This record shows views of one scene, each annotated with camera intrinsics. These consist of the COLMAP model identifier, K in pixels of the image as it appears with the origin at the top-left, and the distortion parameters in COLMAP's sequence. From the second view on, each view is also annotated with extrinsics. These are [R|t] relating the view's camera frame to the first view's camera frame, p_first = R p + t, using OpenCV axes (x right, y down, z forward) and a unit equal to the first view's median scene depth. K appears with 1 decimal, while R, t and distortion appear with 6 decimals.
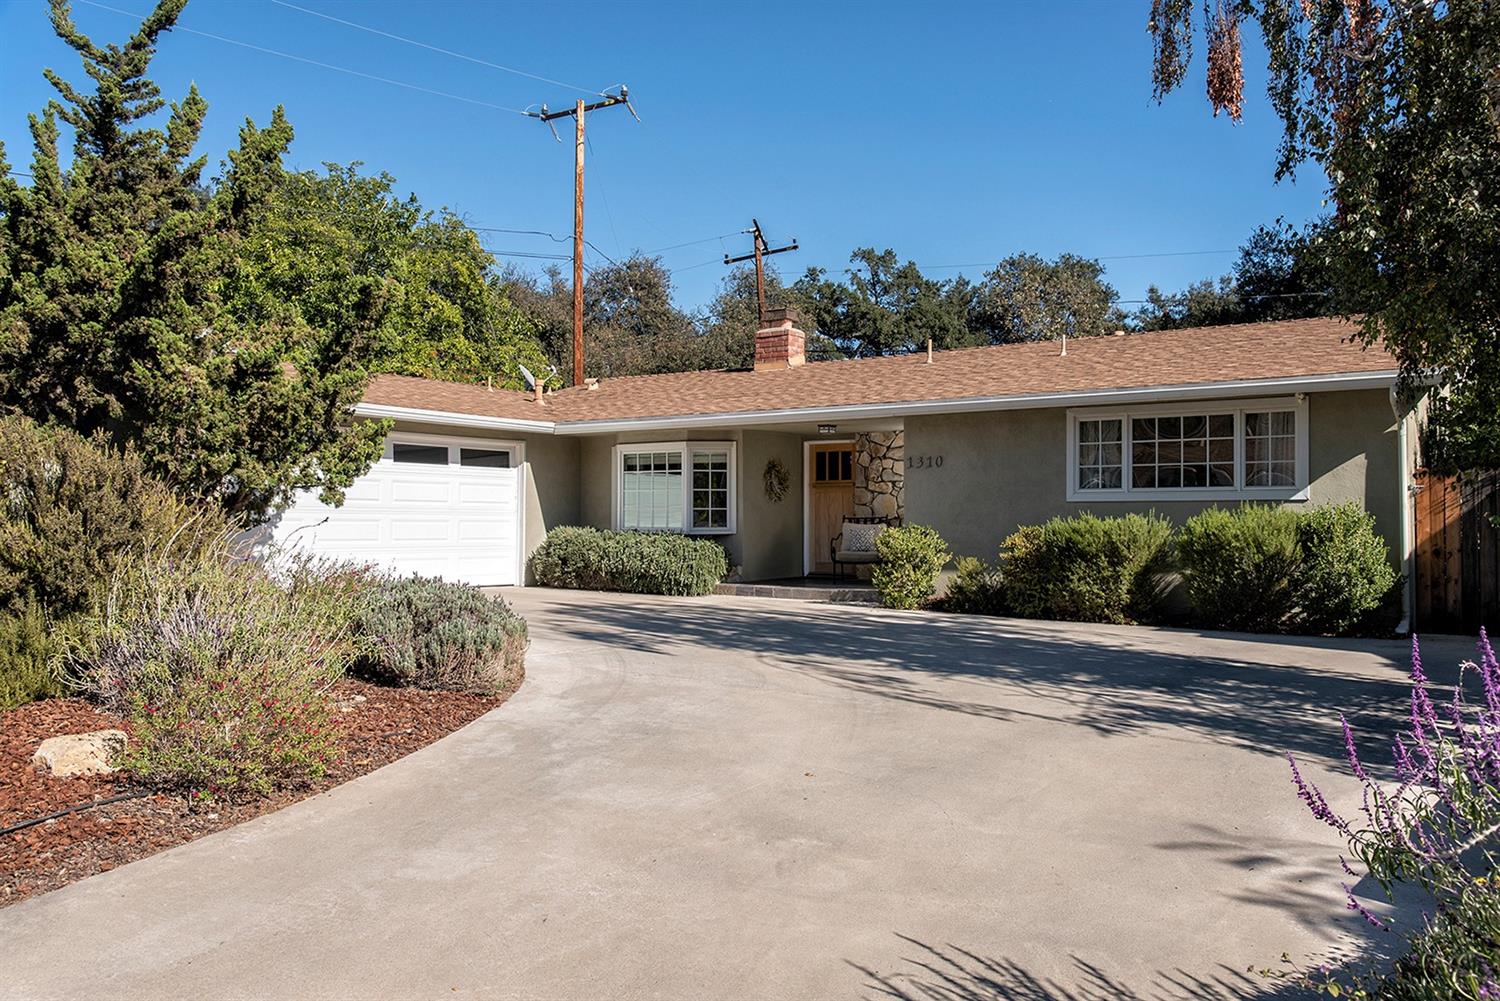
lens RADIAL K [[1296.9, 0, 748.3], [0, 1296.9, 502.9], [0, 0, 1]] dist [0.001474, 0.000089]
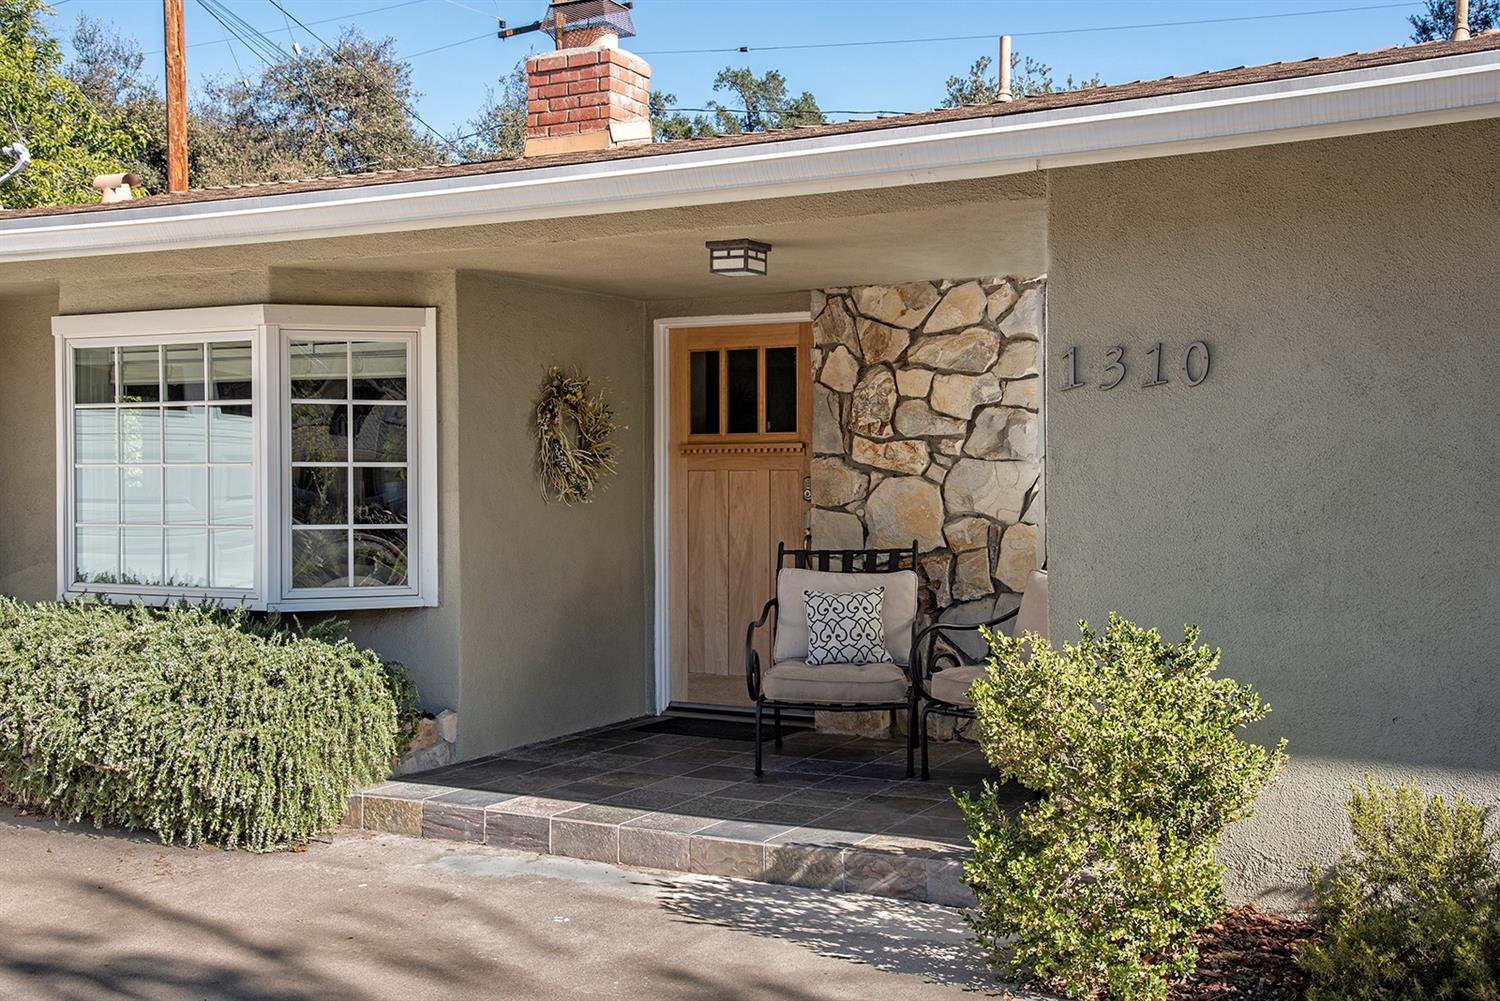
lens RADIAL K [[1724.1, 0, 749.8], [0, 1724.1, 502.3], [0, 0, 1]] dist [0.117418, 0.000000]
pose [[0.994390, -0.002481, 0.105745, 0.020740], [-0.000088, 0.999705, 0.024287, -0.010844], [-0.105774, -0.024160, 0.994097, 0.569239]]
